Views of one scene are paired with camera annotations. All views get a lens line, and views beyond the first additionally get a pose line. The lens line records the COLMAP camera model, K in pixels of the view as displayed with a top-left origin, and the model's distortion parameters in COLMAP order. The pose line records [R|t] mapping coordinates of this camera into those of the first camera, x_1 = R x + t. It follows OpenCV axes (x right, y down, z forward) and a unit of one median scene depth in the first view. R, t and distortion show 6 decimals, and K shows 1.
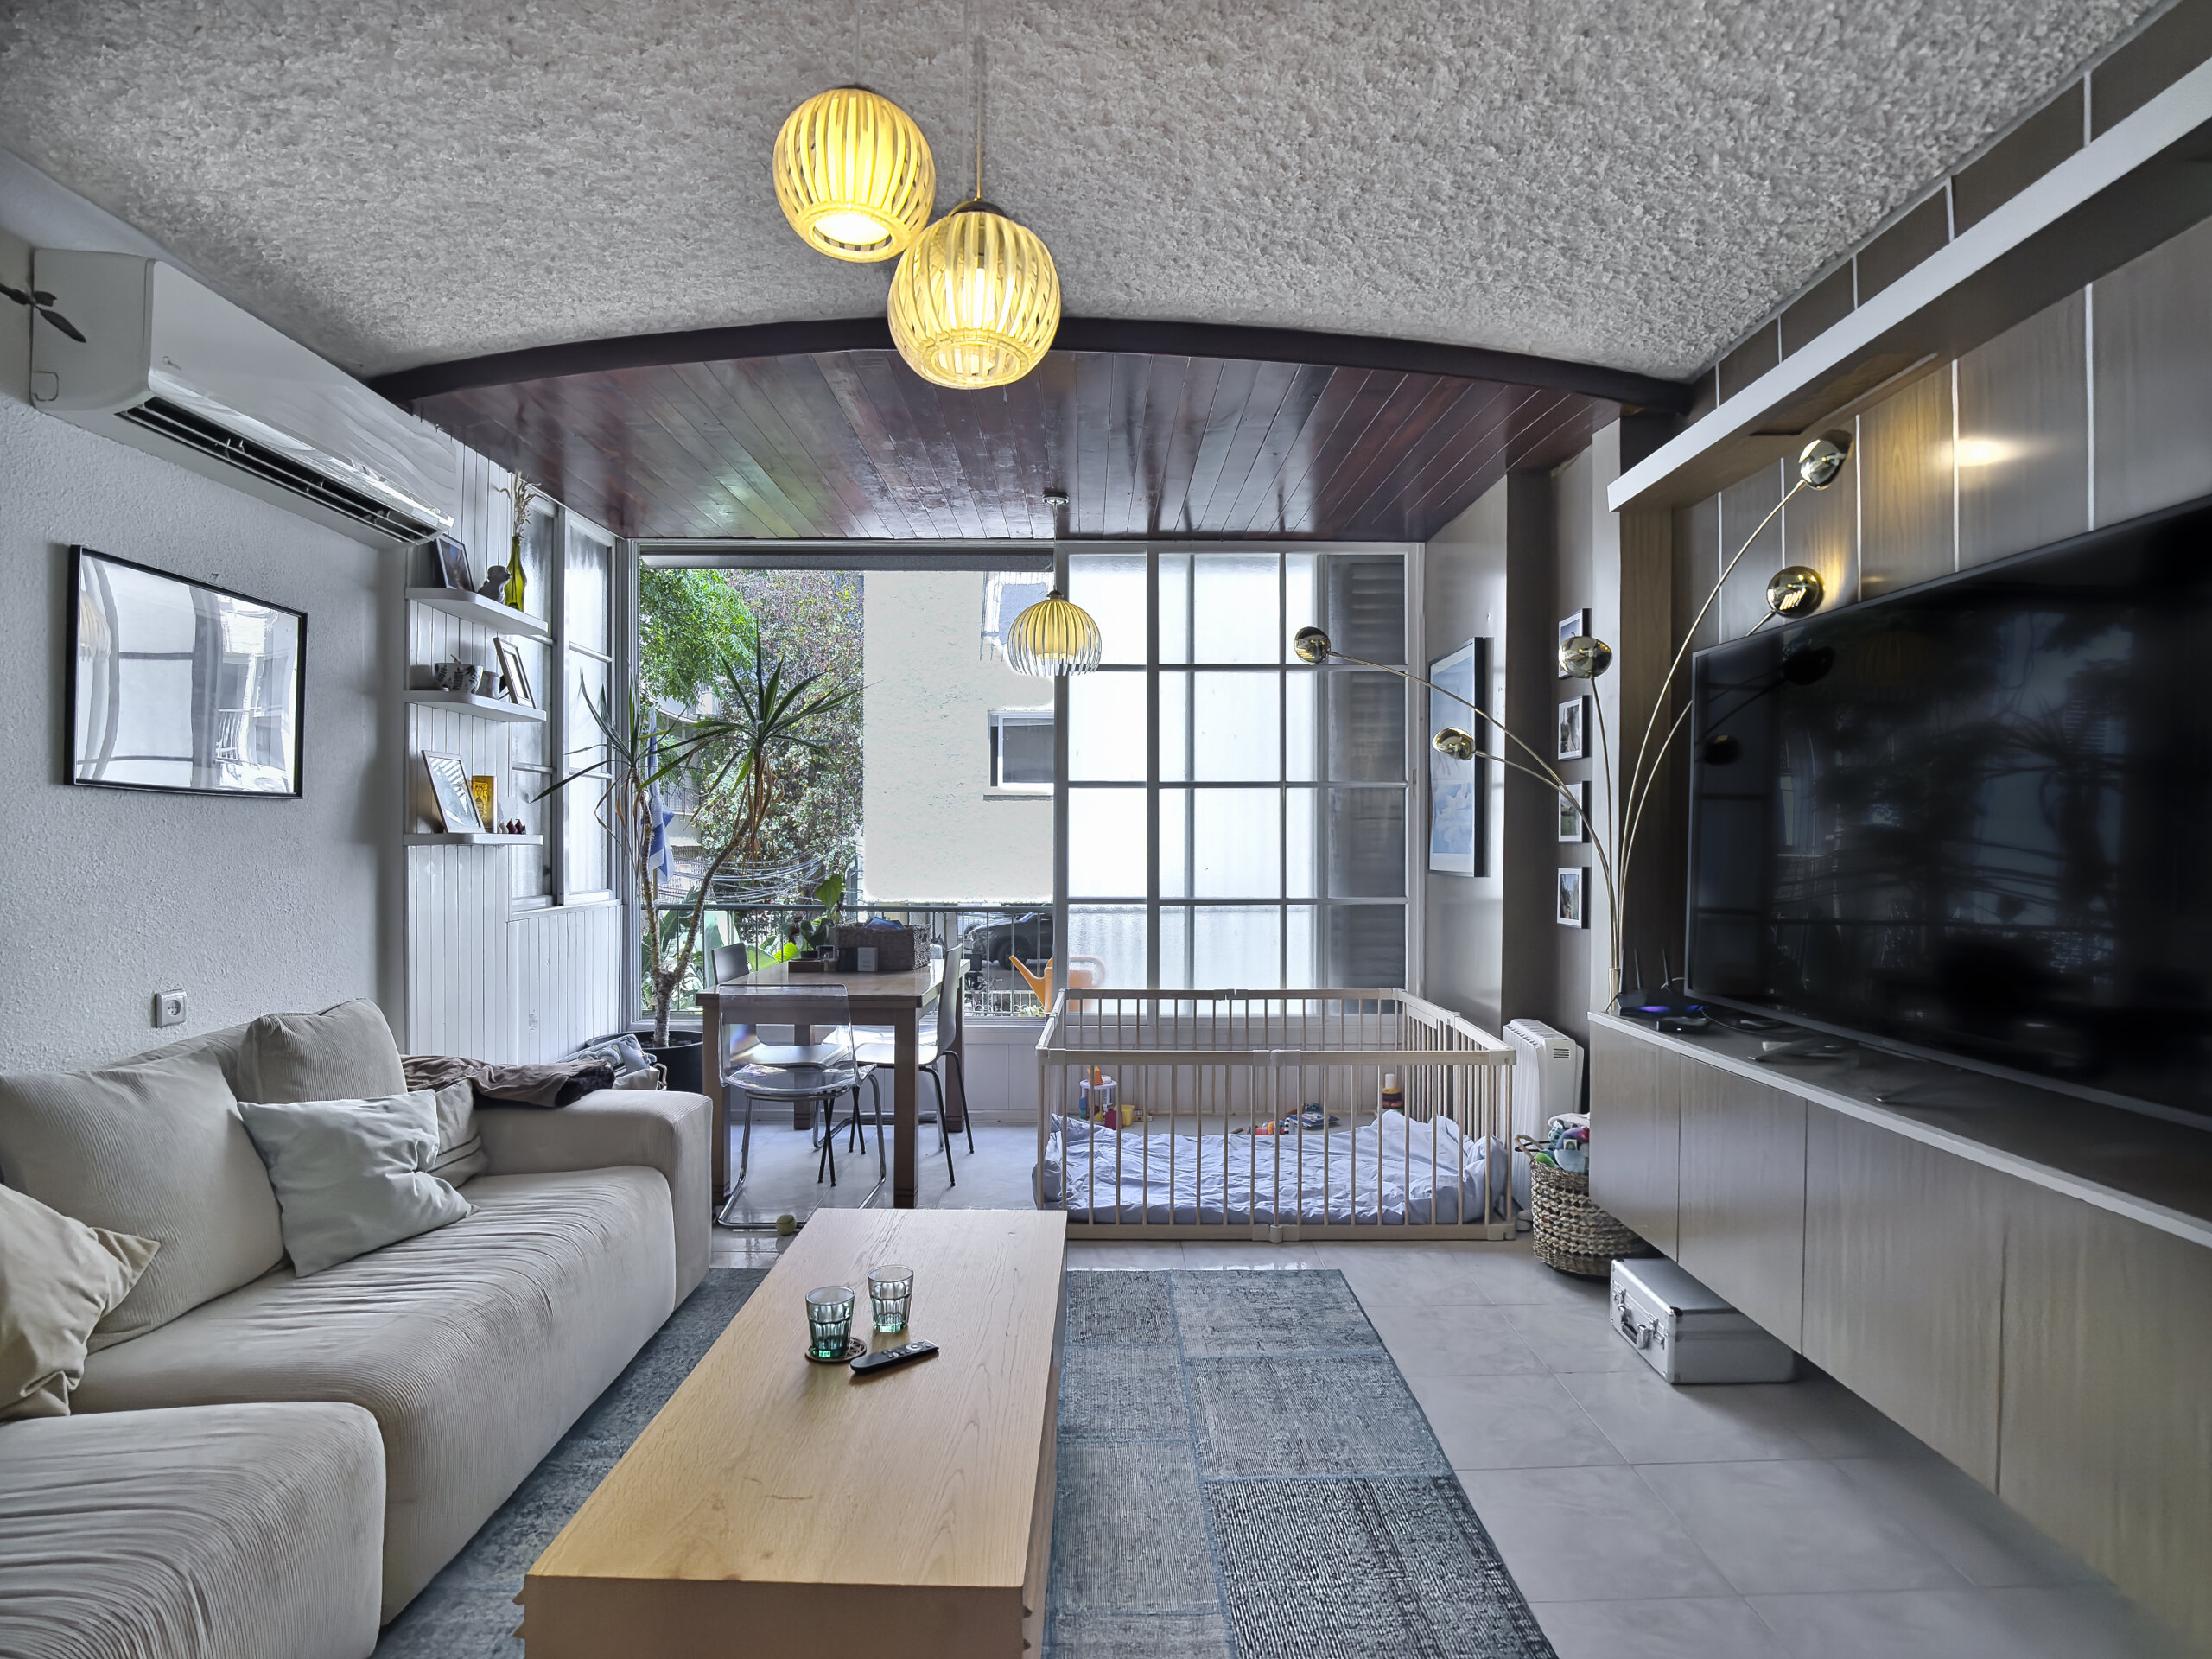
lens RADIAL K [[1148.0, 0, 1128.1], [0, 1148.0, 845.2], [0, 0, 1]] dist [-0.029552, 0.001776]
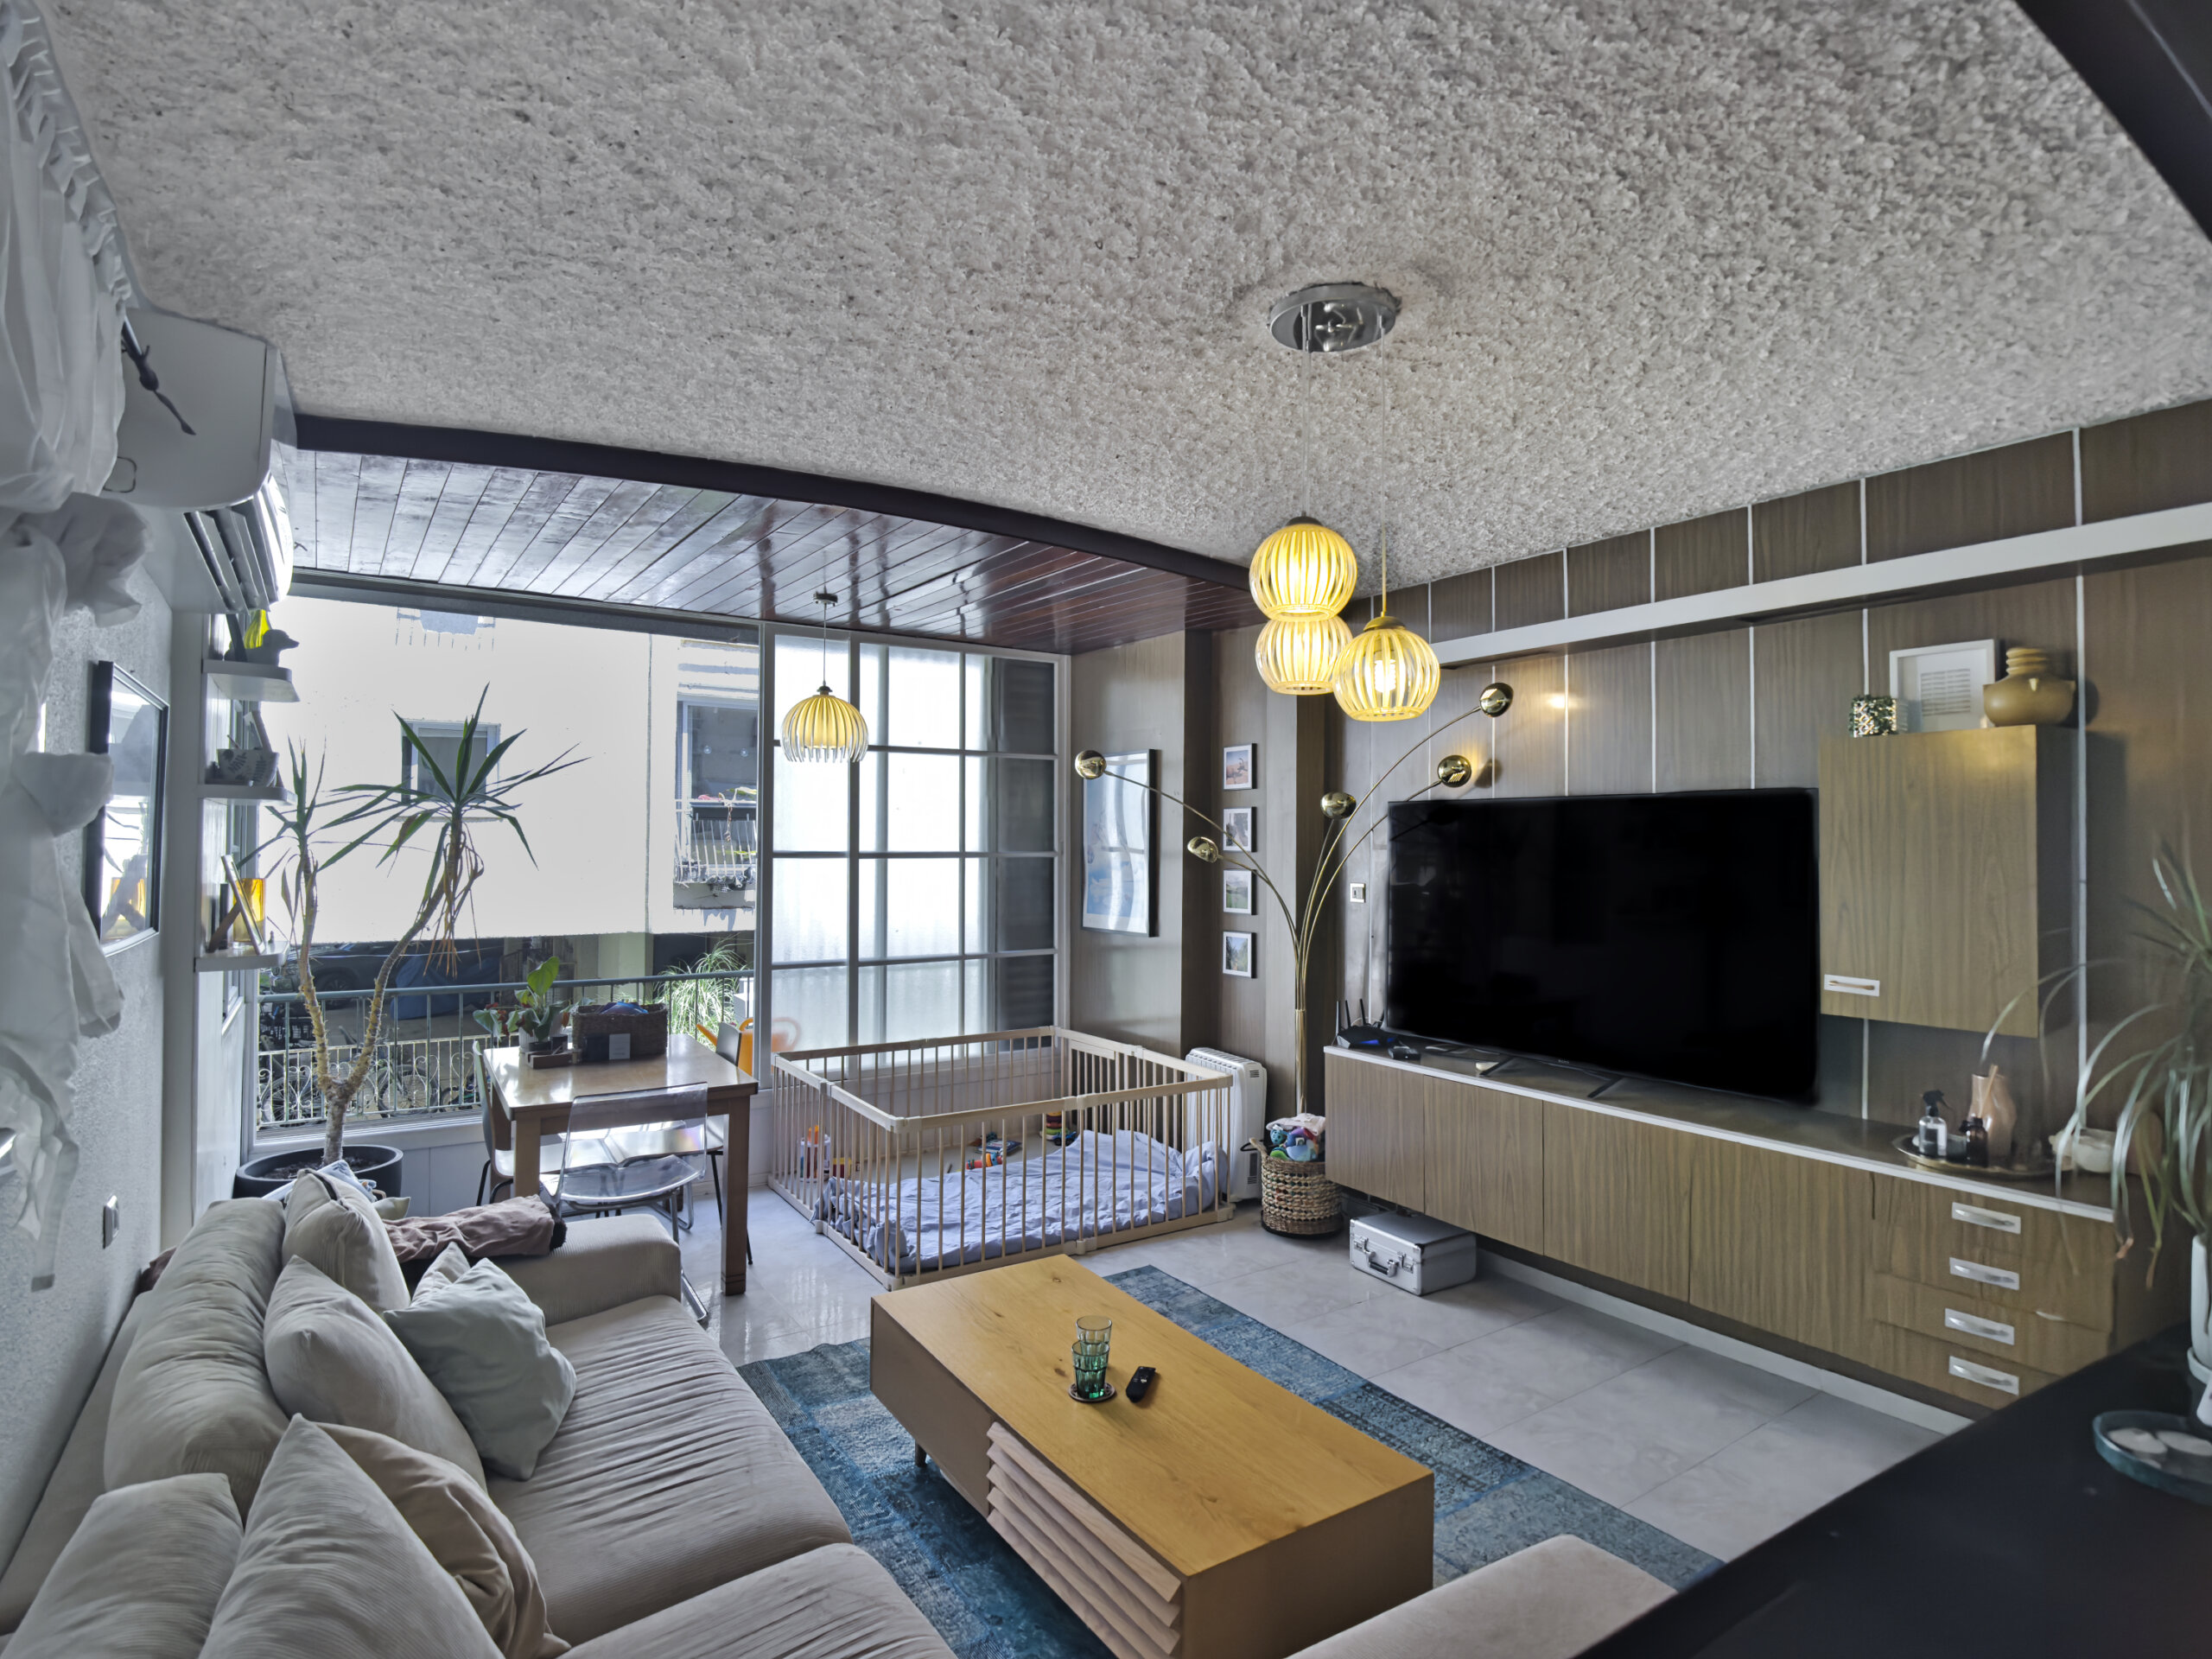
lens RADIAL K [[1135.6, 0, 1112.7], [0, 1135.6, 816.8], [0, 0, 1]] dist [-0.001925, -0.000312]
pose [[0.839563, 0.016271, 0.543019, -0.460234], [-0.003296, 0.999686, -0.024859, -0.081960], [-0.543253, 0.019081, 0.839352, -0.042815]]
